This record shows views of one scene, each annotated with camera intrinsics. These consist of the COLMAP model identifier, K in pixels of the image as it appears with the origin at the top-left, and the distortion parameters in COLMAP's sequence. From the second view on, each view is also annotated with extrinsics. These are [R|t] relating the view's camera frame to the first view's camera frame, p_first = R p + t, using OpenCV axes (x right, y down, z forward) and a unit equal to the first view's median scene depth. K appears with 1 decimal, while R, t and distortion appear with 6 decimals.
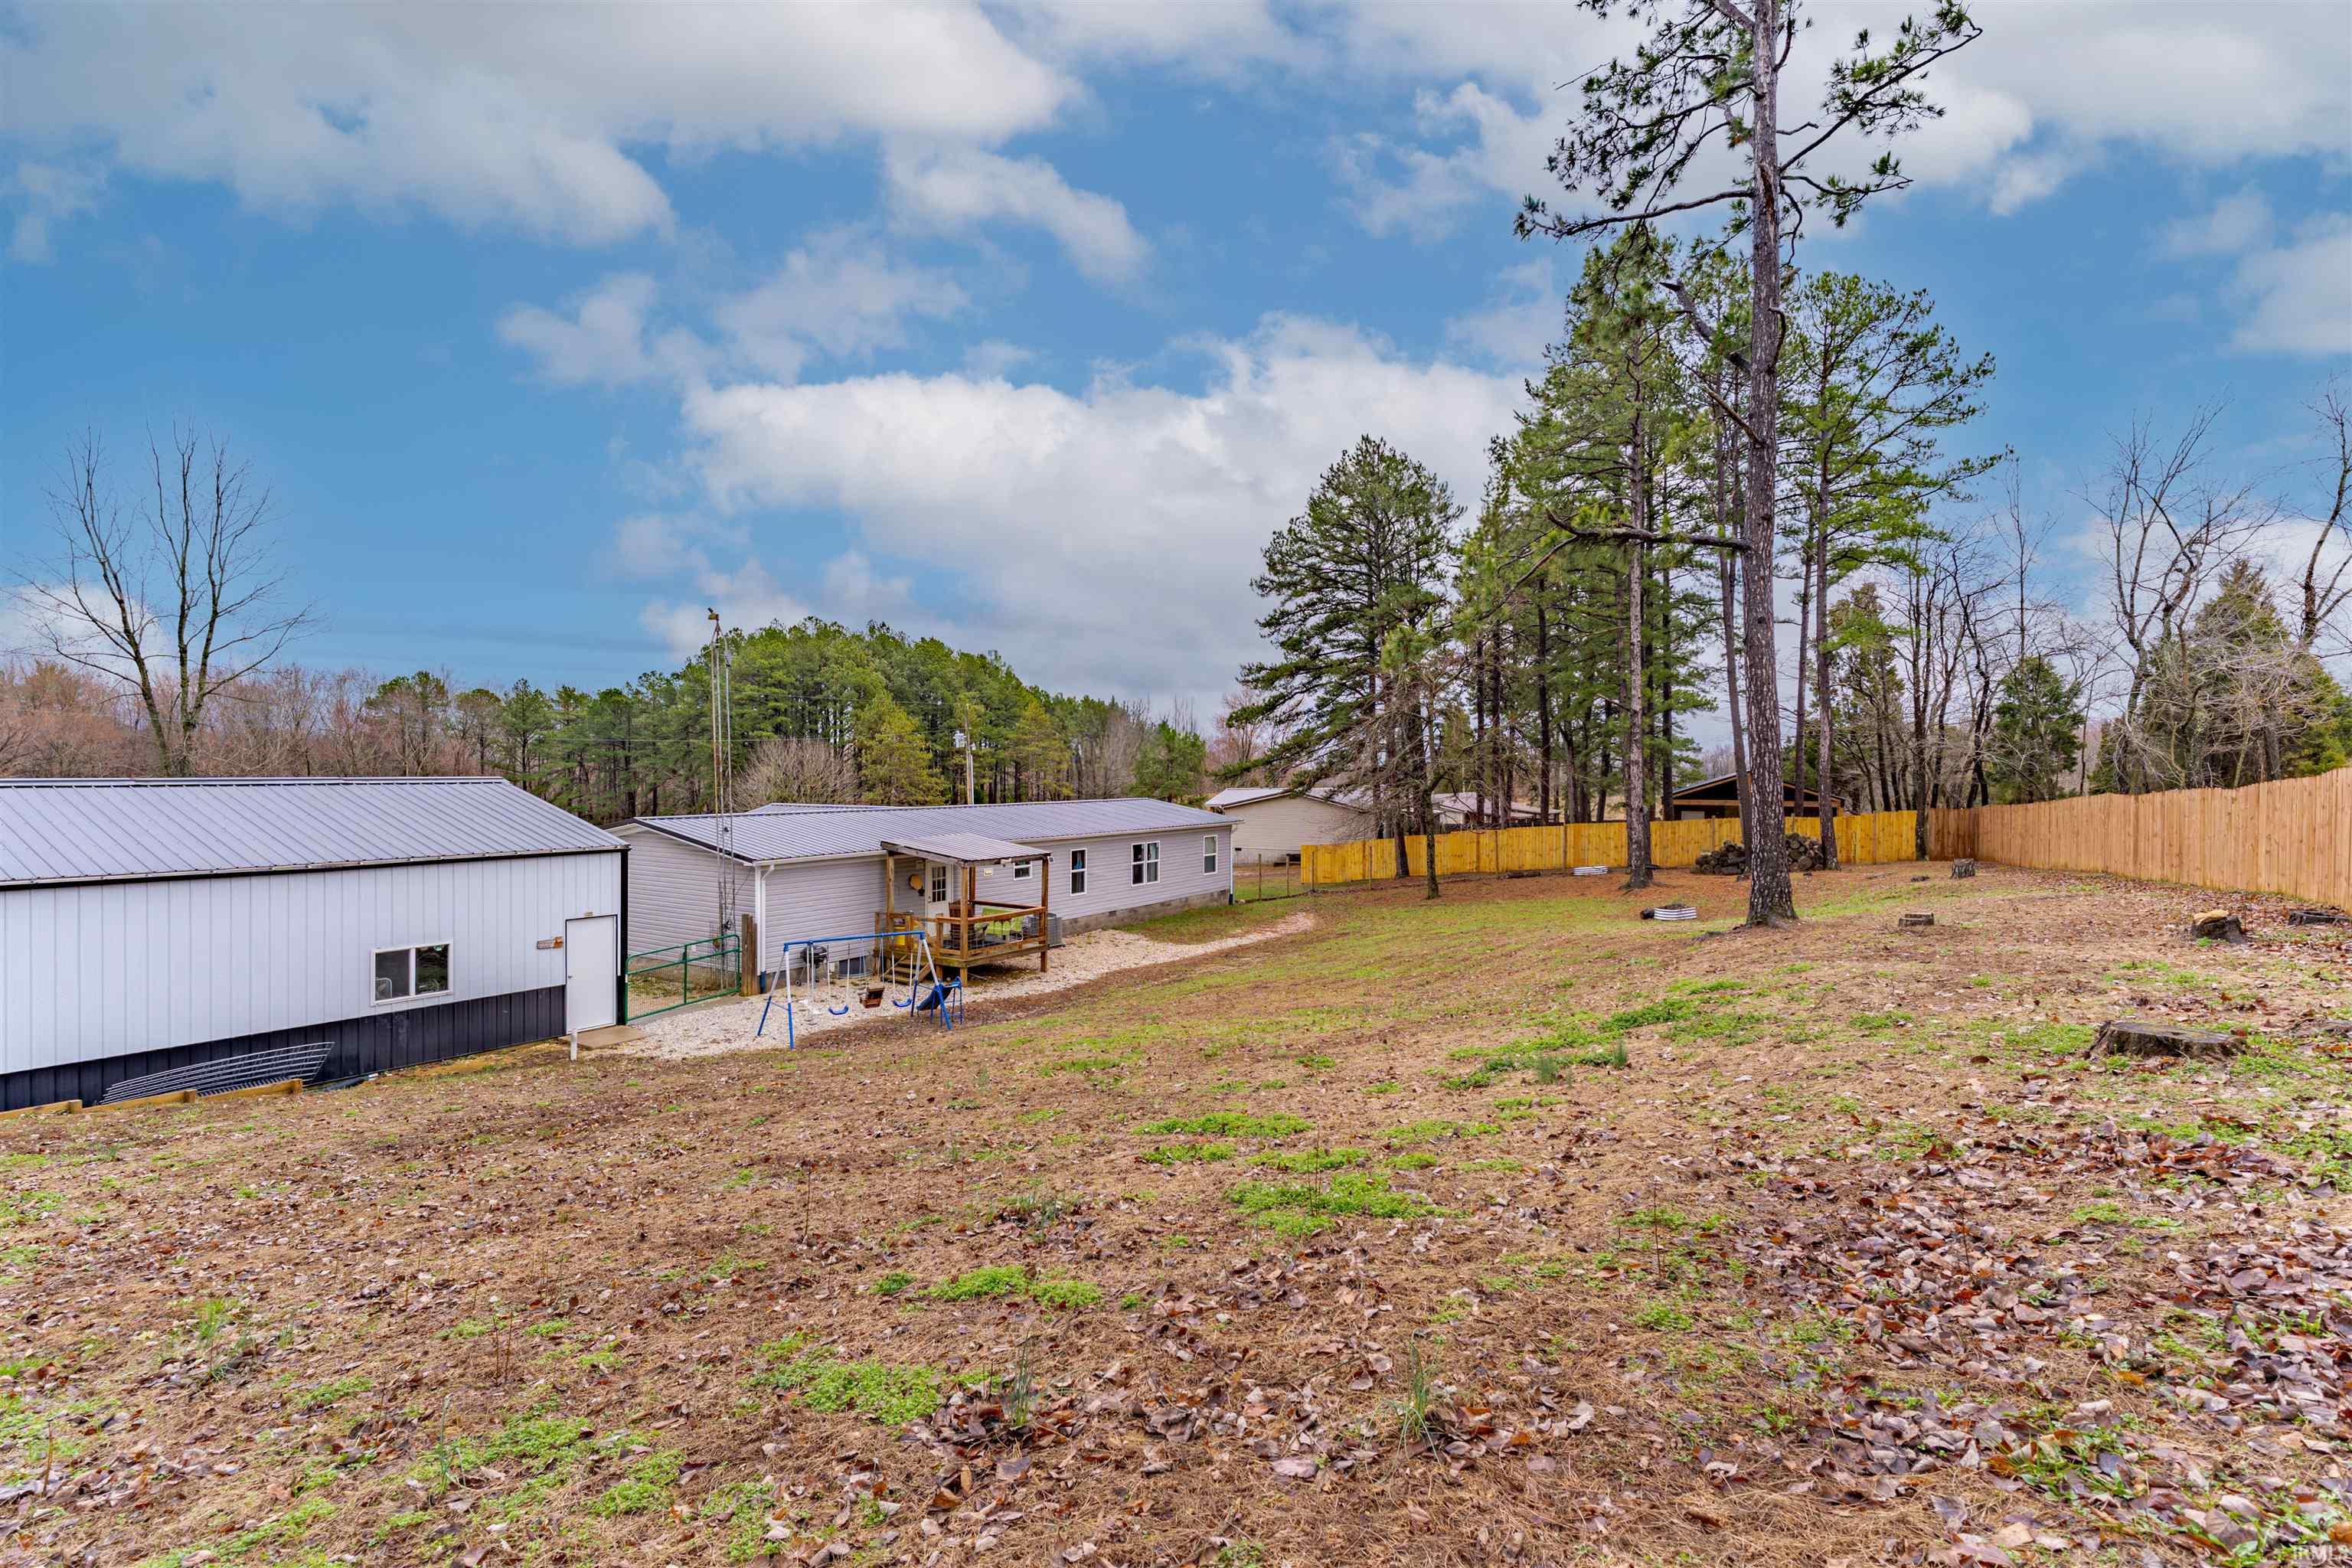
lens RADIAL K [[1141.6, 0, 1177.1], [0, 1141.6, 778.5], [0, 0, 1]] dist [0.002612, 0.001872]
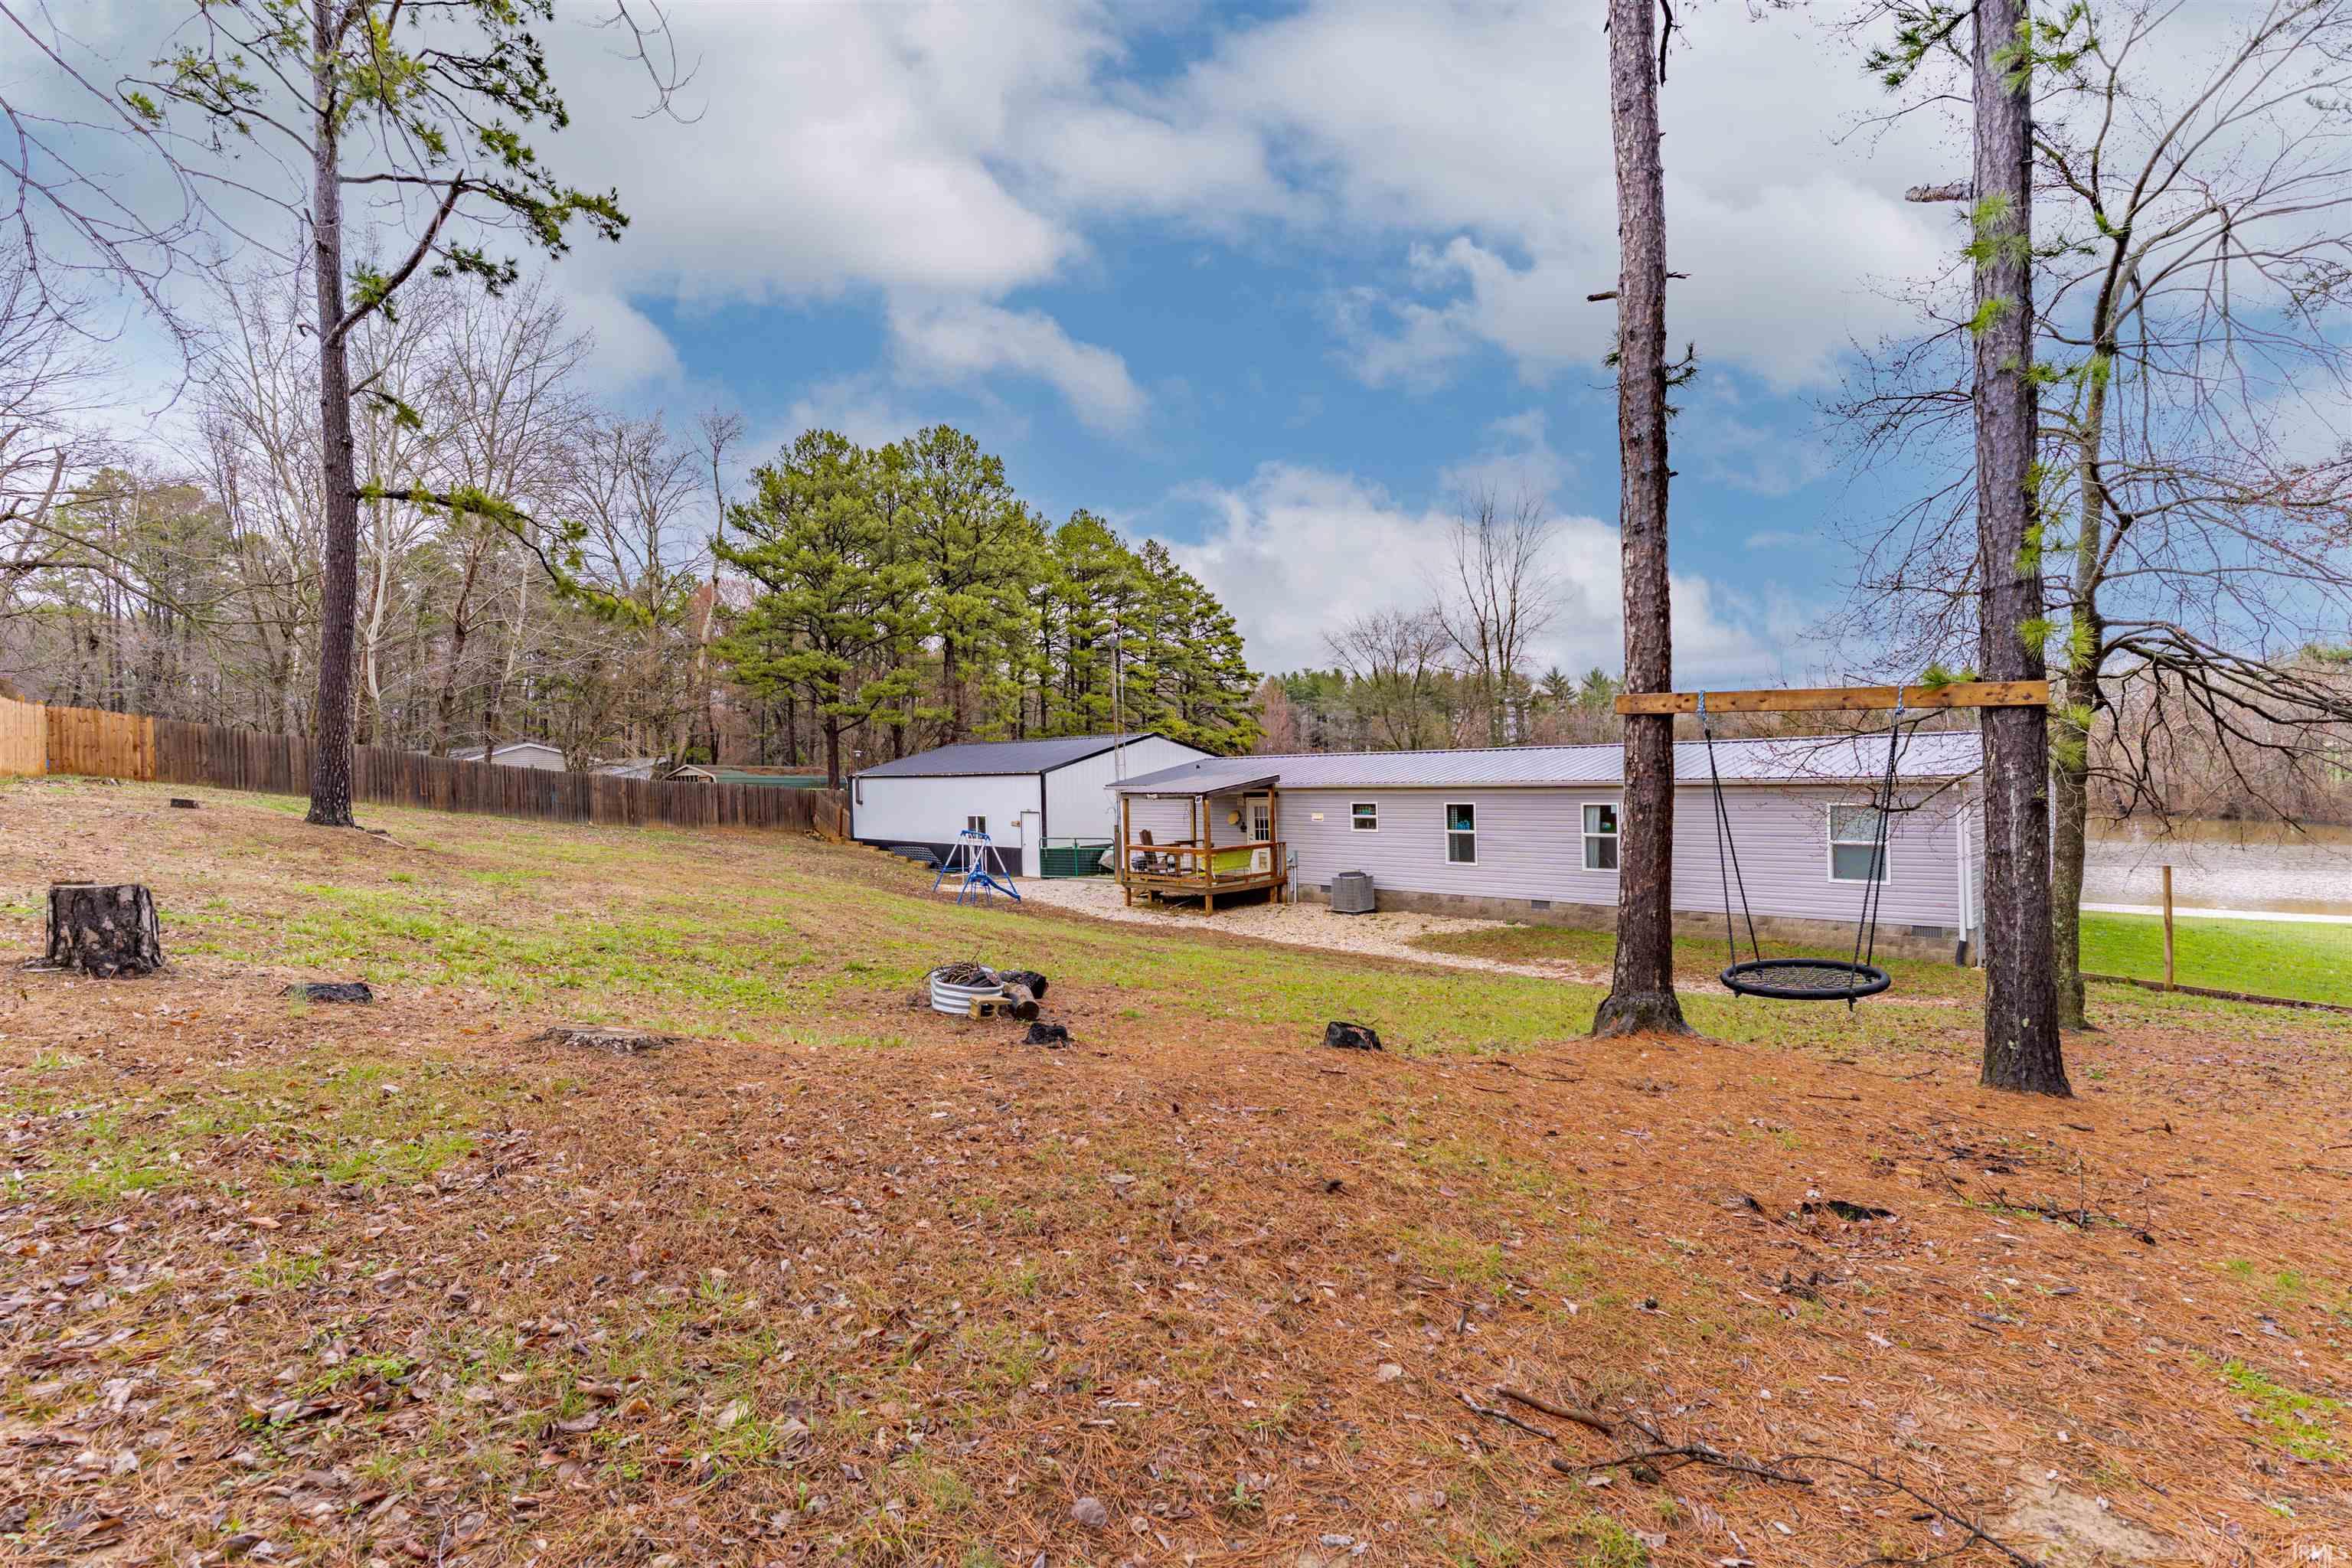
lens RADIAL K [[1141.6, 0, 1167.7], [0, 1141.6, 783.8], [0, 0, 1]] dist [0.002612, 0.001872]
pose [[-0.237826, 0.011201, -0.971243, 1.072441], [0.011480, 0.999896, 0.008721, 0.064379], [0.971240, -0.009076, -0.237930, 1.561054]]
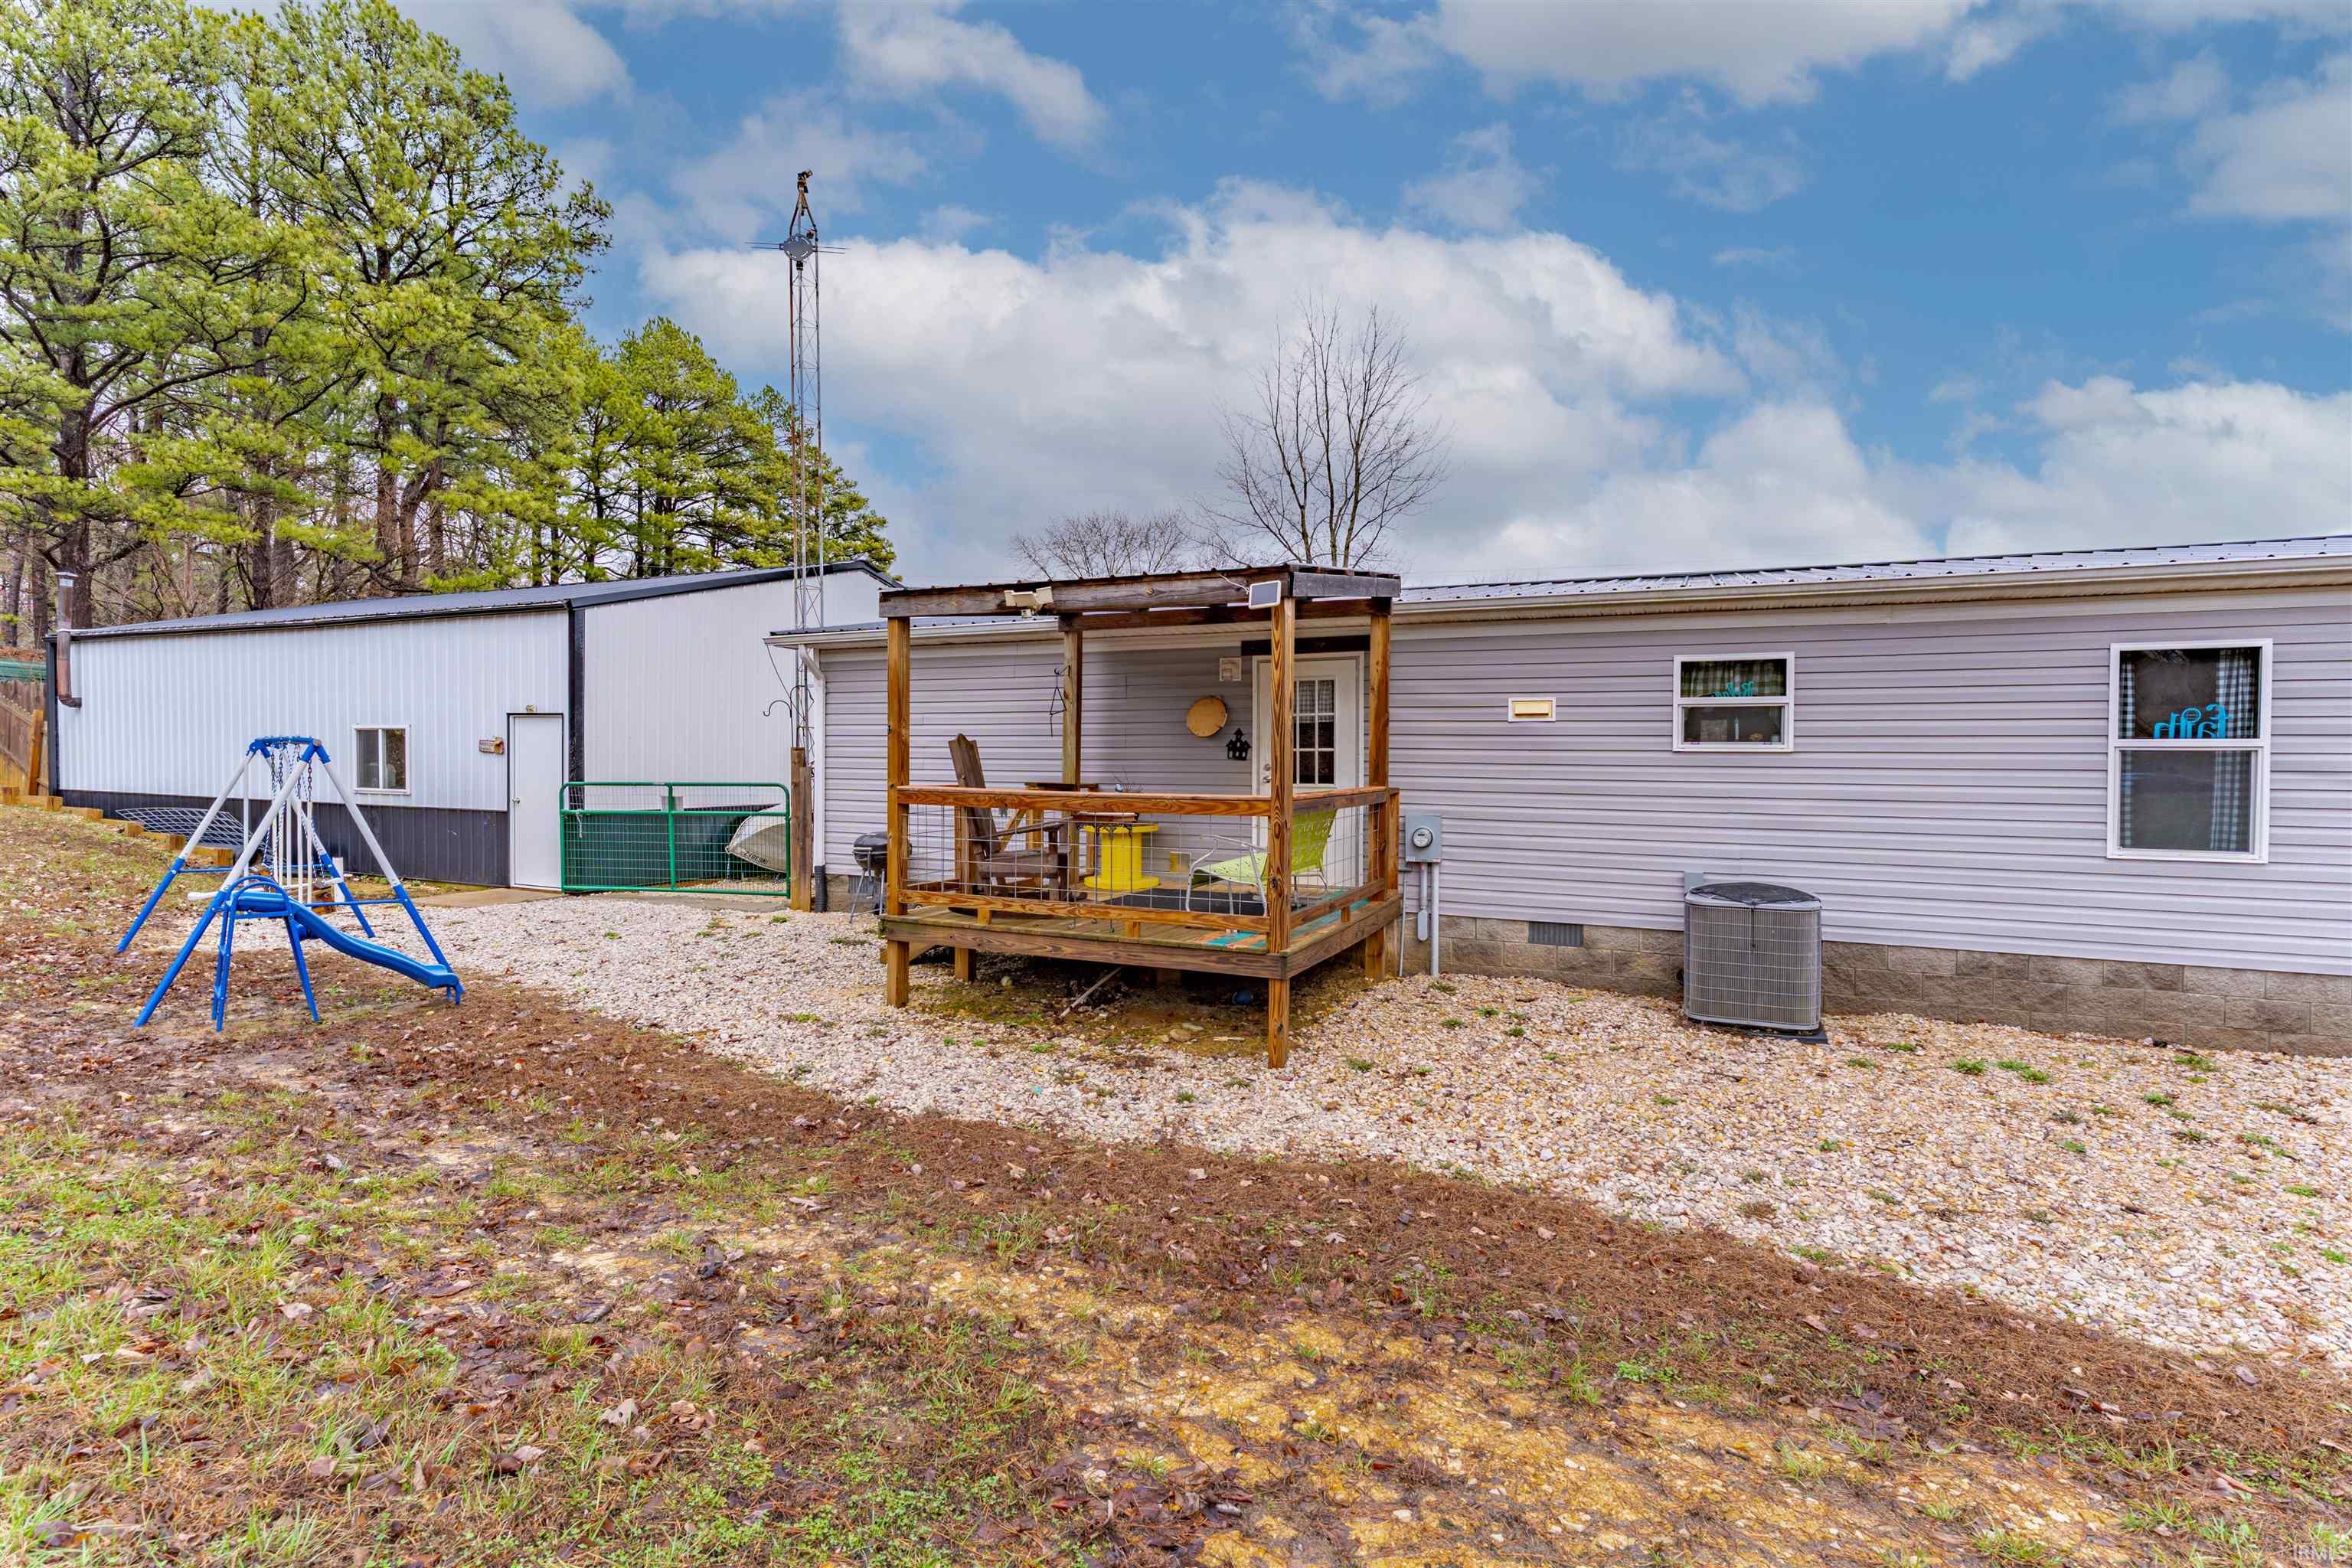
lens RADIAL K [[1141.6, 0, 1176.6], [0, 1141.6, 783.6], [0, 0, 1]] dist [0.002612, 0.001872]
pose [[0.125992, 0.018873, -0.991852, 0.161563], [-0.019254, 0.999677, 0.016576, 0.138895], [0.991844, 0.017009, 0.126315, 1.237077]]
